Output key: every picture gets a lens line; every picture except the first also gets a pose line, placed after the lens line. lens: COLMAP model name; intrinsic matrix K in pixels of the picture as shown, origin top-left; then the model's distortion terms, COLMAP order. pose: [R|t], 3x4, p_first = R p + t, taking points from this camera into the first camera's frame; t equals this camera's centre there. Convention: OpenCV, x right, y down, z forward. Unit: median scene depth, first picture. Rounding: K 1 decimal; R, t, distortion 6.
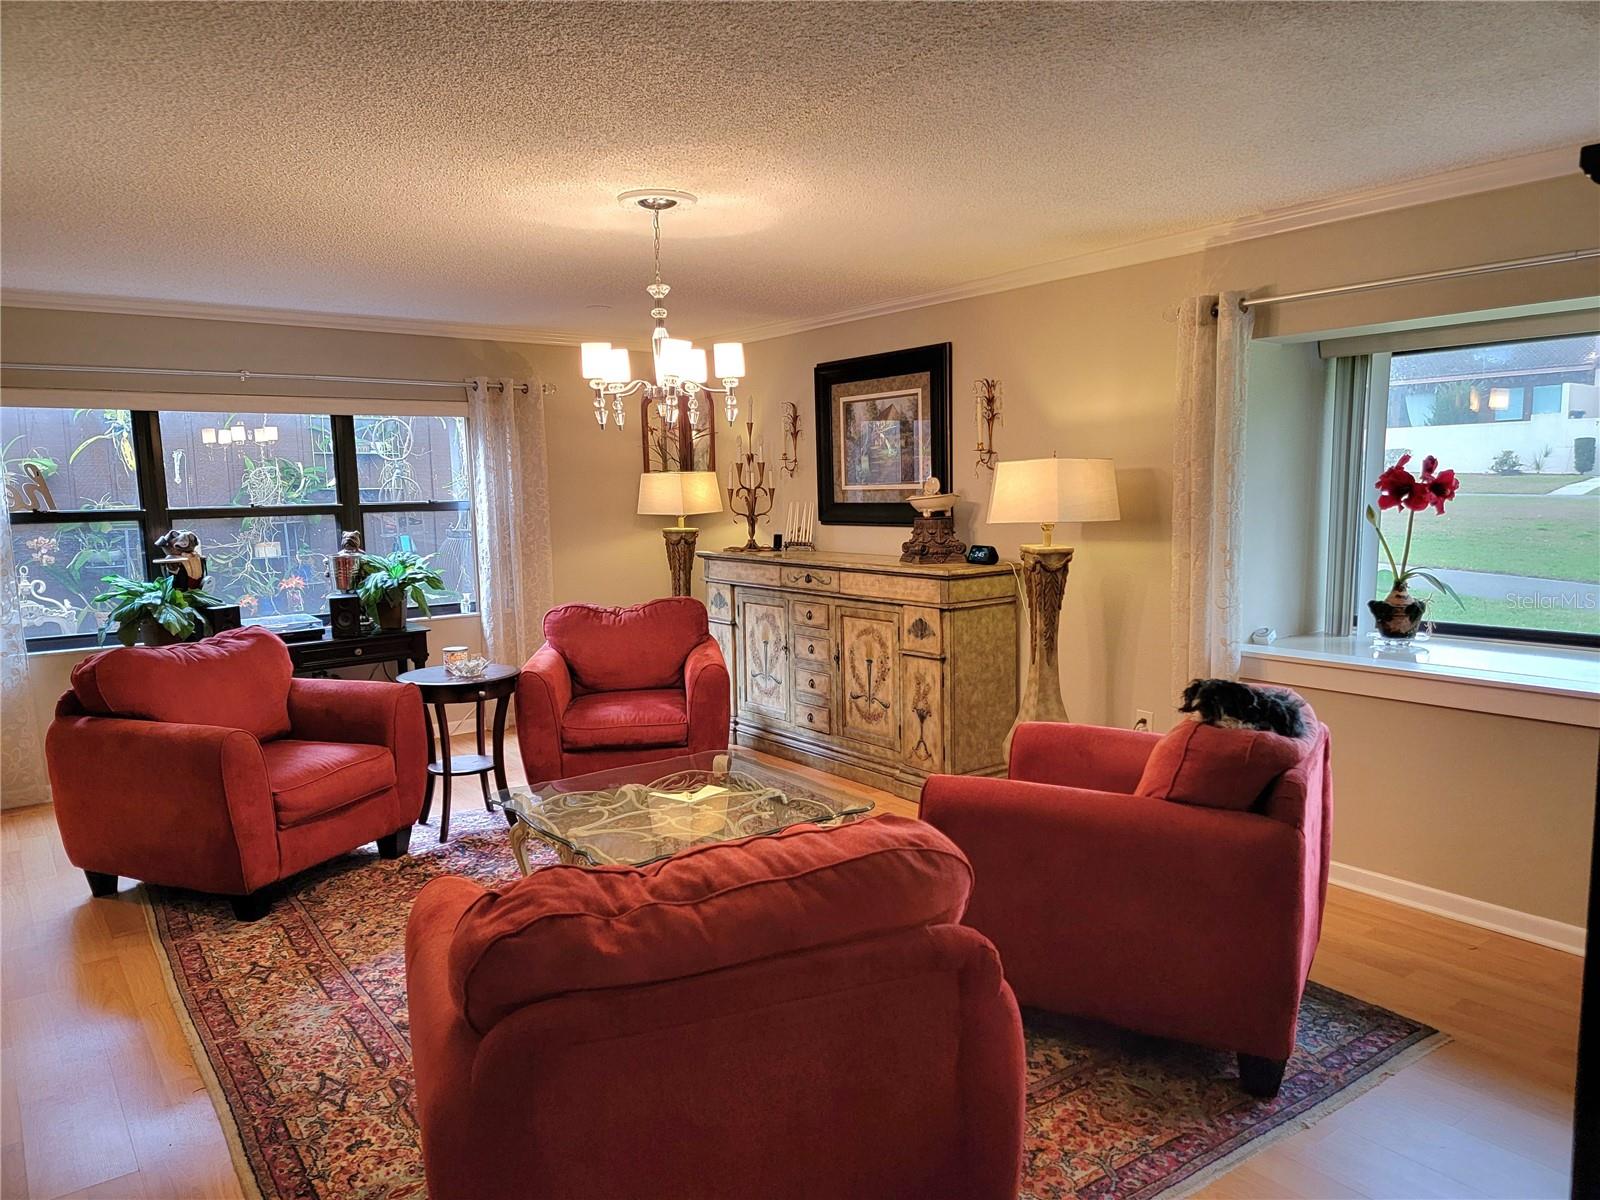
lens RADIAL K [[1113.0, 0, 810.0], [0, 1113.0, 615.7], [0, 0, 1]] dist [0.067989, -0.042028]
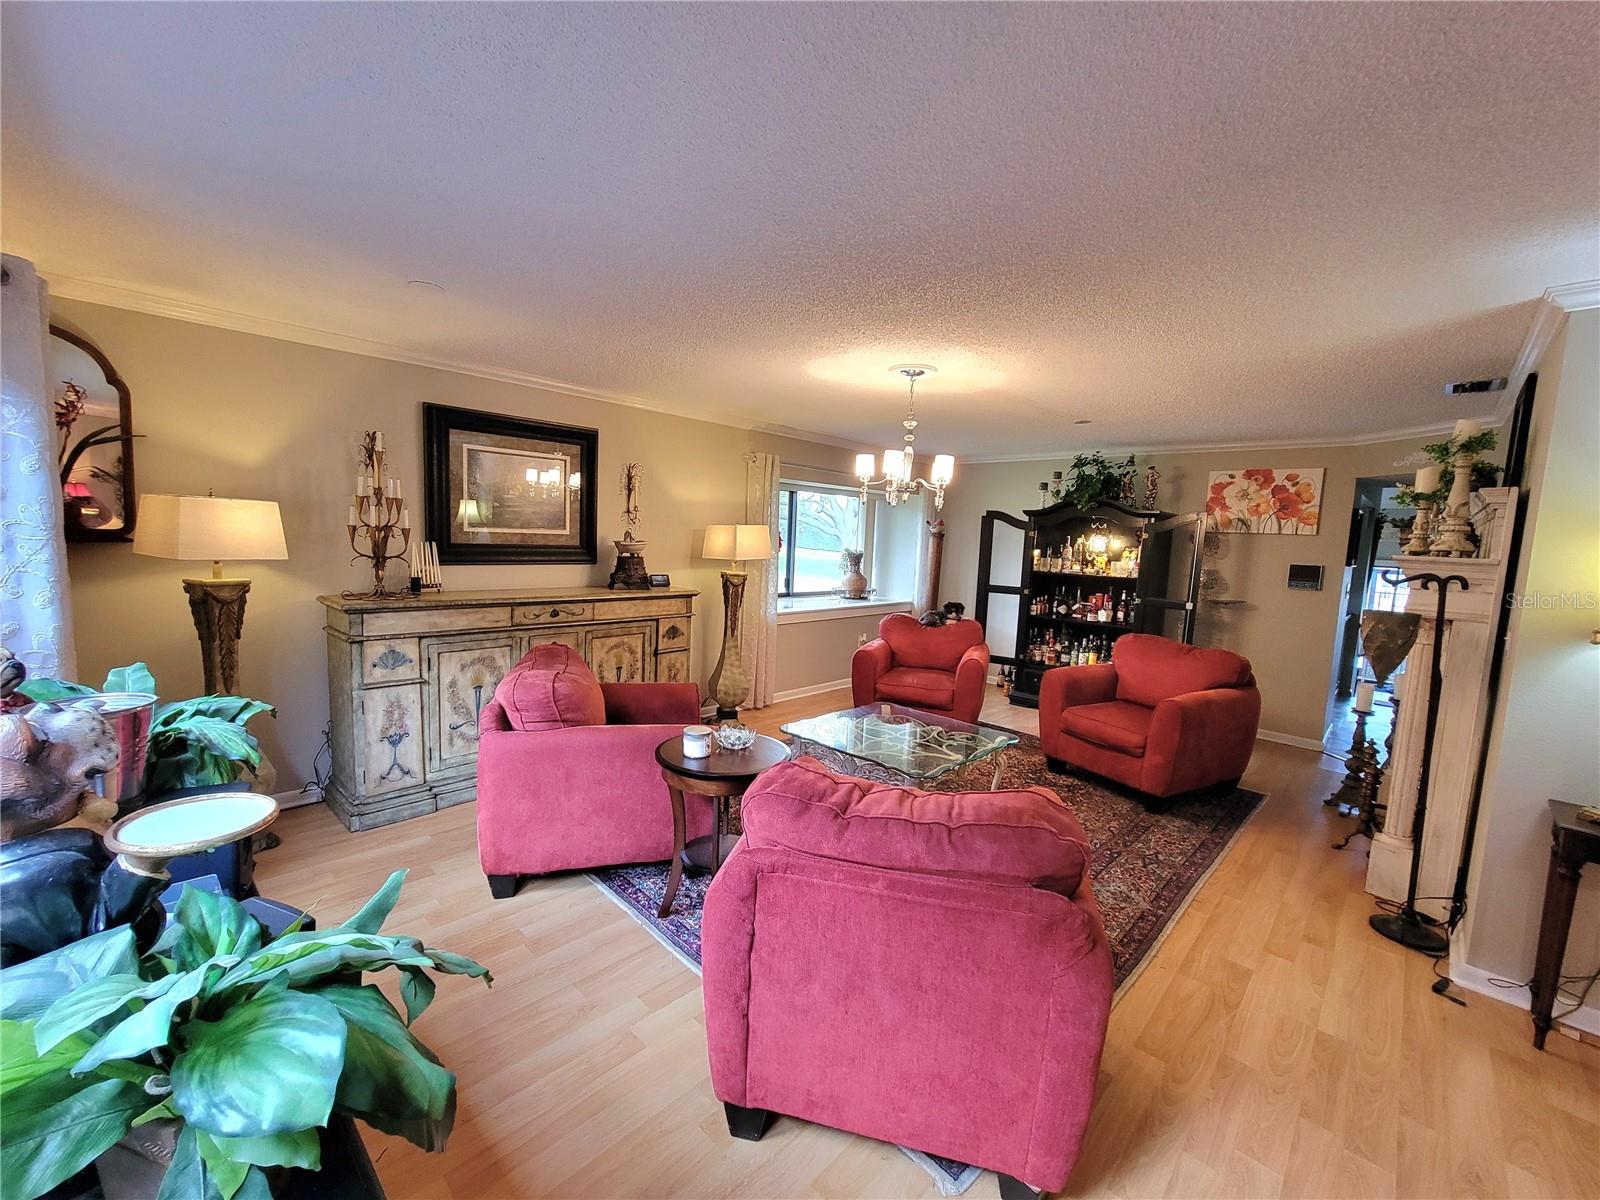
lens RADIAL K [[659.6, 0, 796.4], [0, 659.6, 599.9], [0, 0, 1]] dist [-0.002586, -0.000731]
pose [[-0.169488, -0.087886, 0.981606, -0.740742], [0.077898, 0.991705, 0.102241, -0.102115], [-0.982449, 0.093794, -0.161236, 0.924314]]
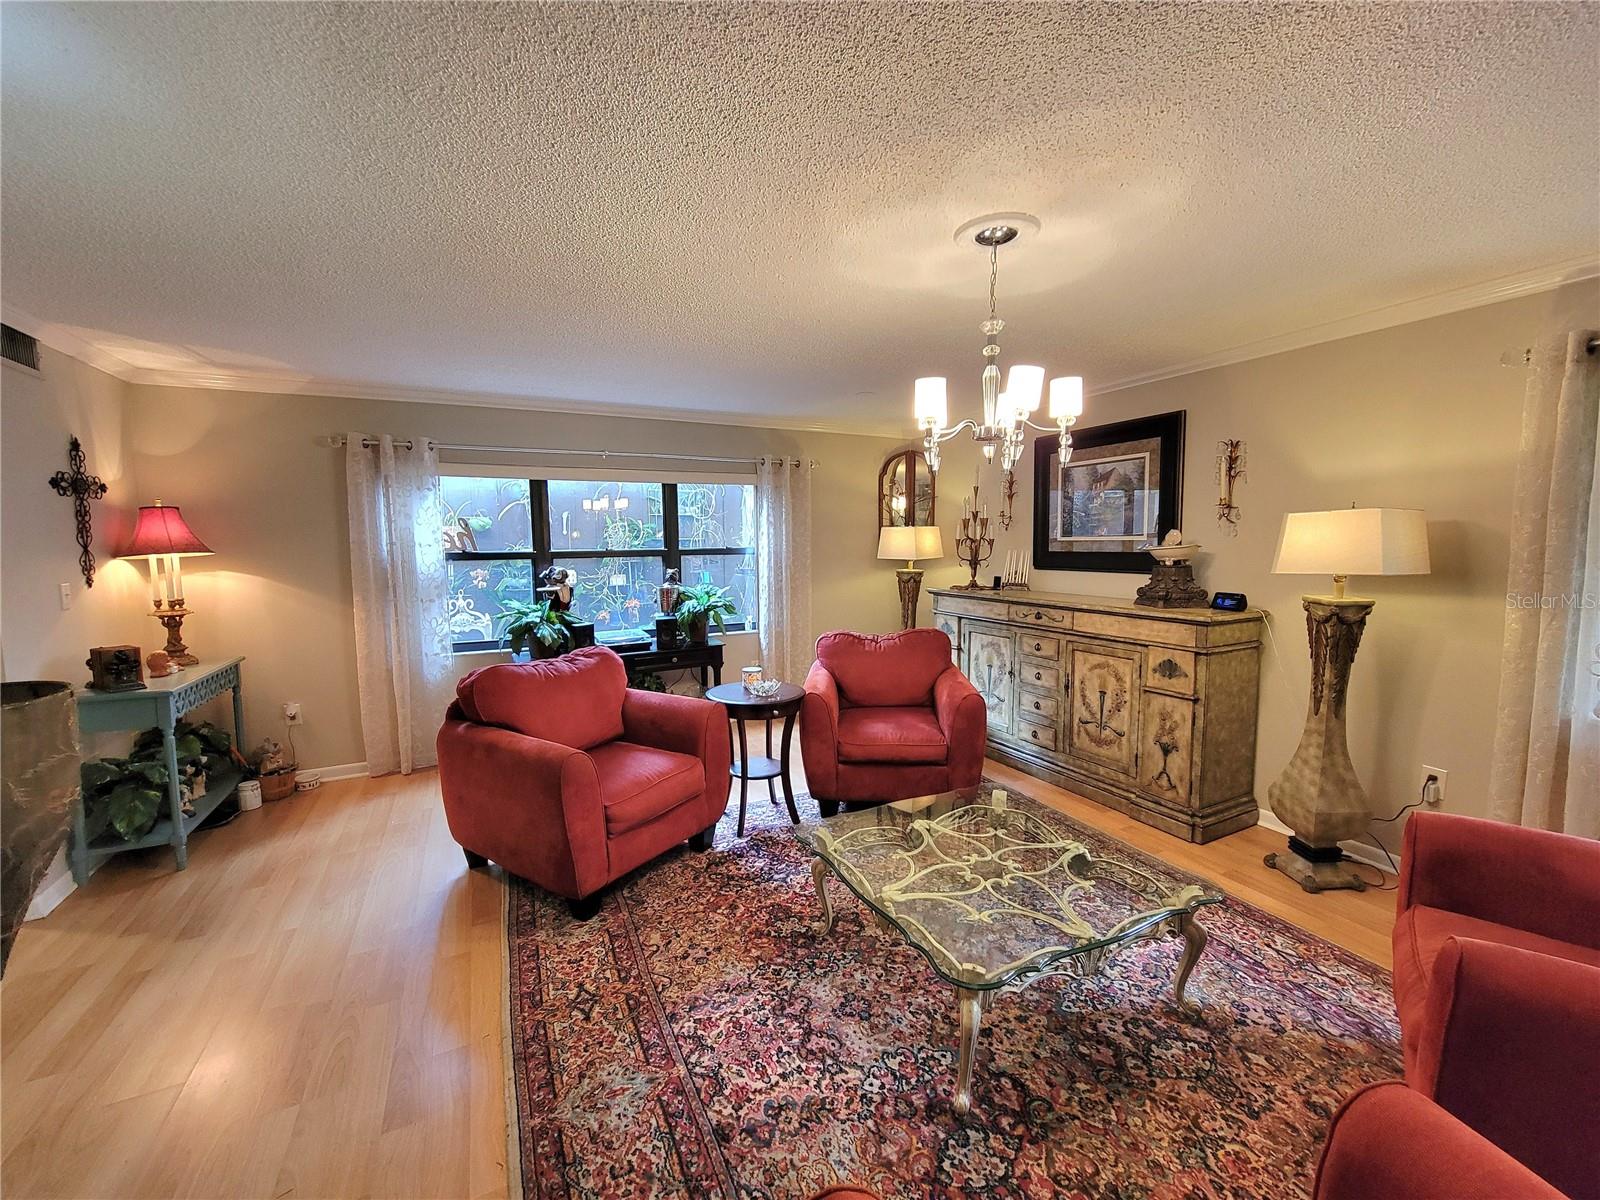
lens RADIAL K [[659.6, 0, 799.7], [0, 659.6, 603.4], [0, 0, 1]] dist [-0.002586, -0.000731]
pose [[0.982321, 0.027655, -0.185149, -0.127825], [-0.031907, 0.999290, -0.020022, -0.026168], [0.184464, 0.025576, 0.982507, 0.291017]]
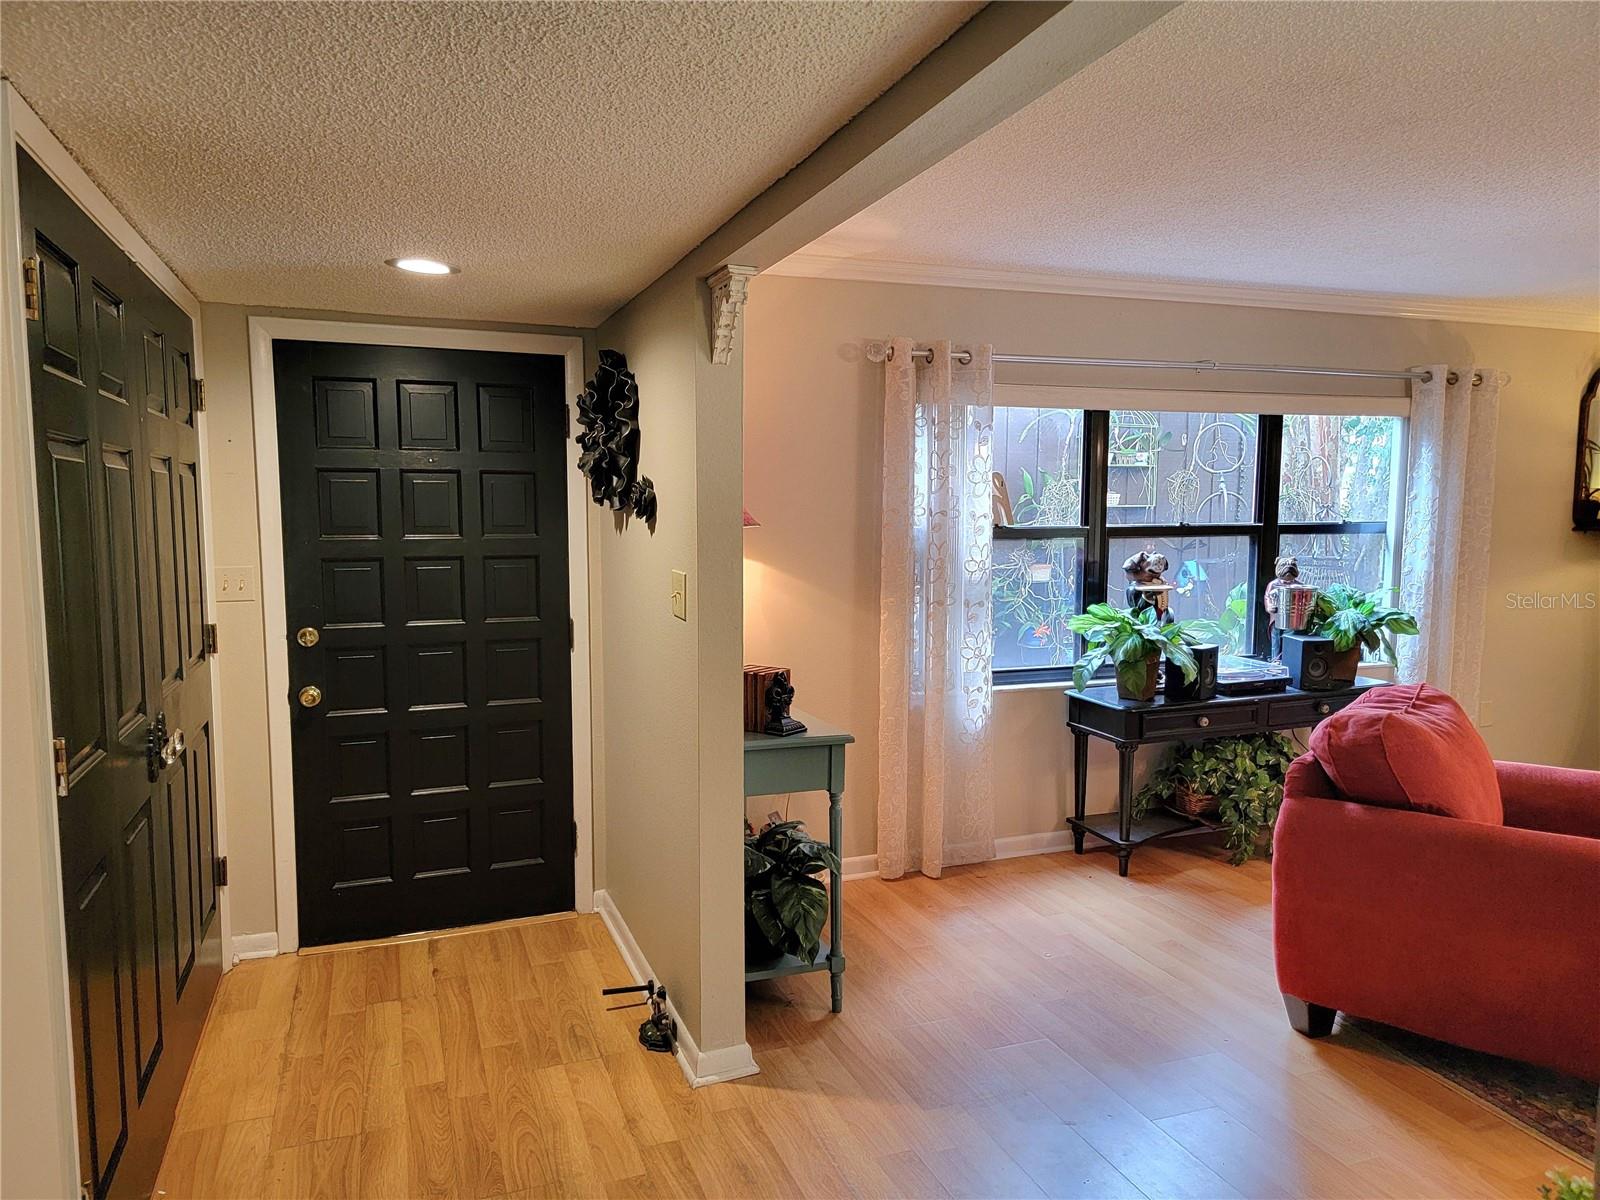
lens RADIAL K [[1113.0, 0, 789.2], [0, 1113.0, 628.3], [0, 0, 1]] dist [0.067989, -0.042028]
pose [[0.957867, 0.050252, -0.282783, -0.598929], [-0.053370, 0.998569, -0.003331, -0.002540], [0.282211, 0.018283, 0.959178, 0.140426]]
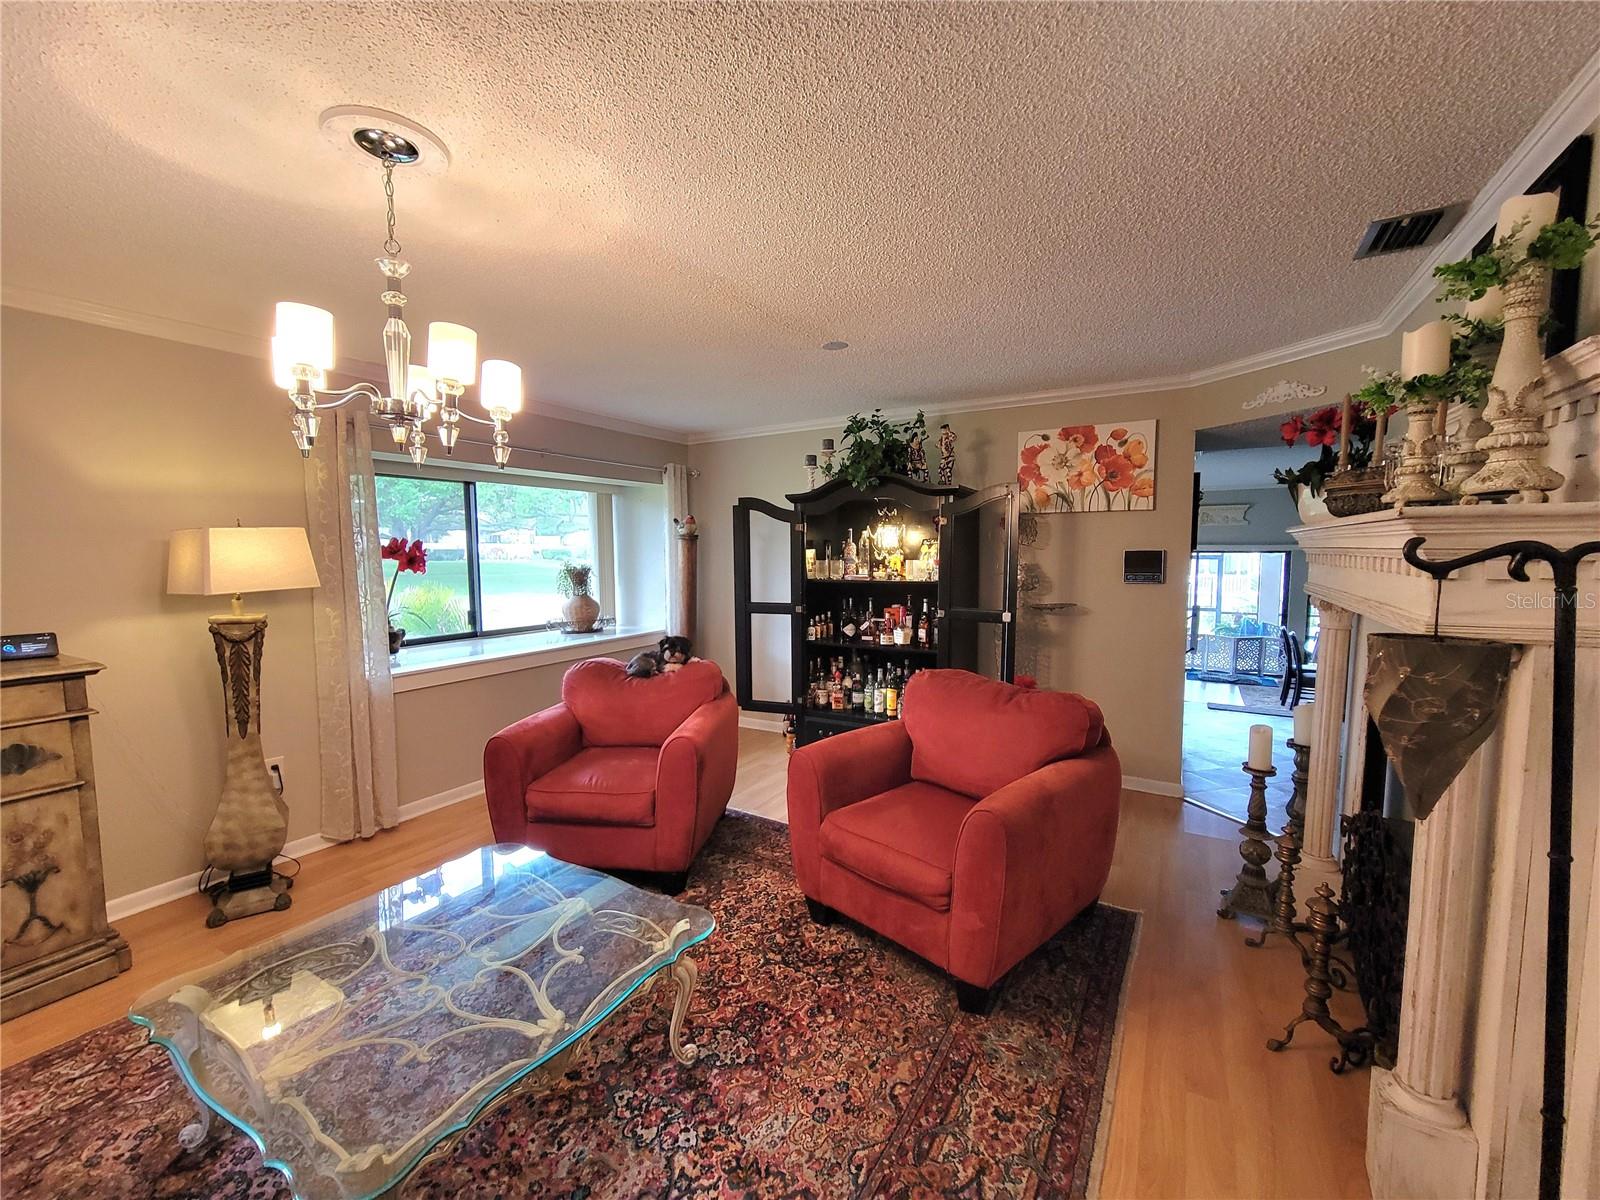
lens RADIAL K [[659.6, 0, 796.6], [0, 659.6, 597.1], [0, 0, 1]] dist [-0.002586, -0.000731]
pose [[-0.388437, -0.044486, 0.920401, -0.436355], [0.123793, 0.987260, 0.099962, -0.065210], [-0.913122, 0.152768, -0.377981, 0.659497]]
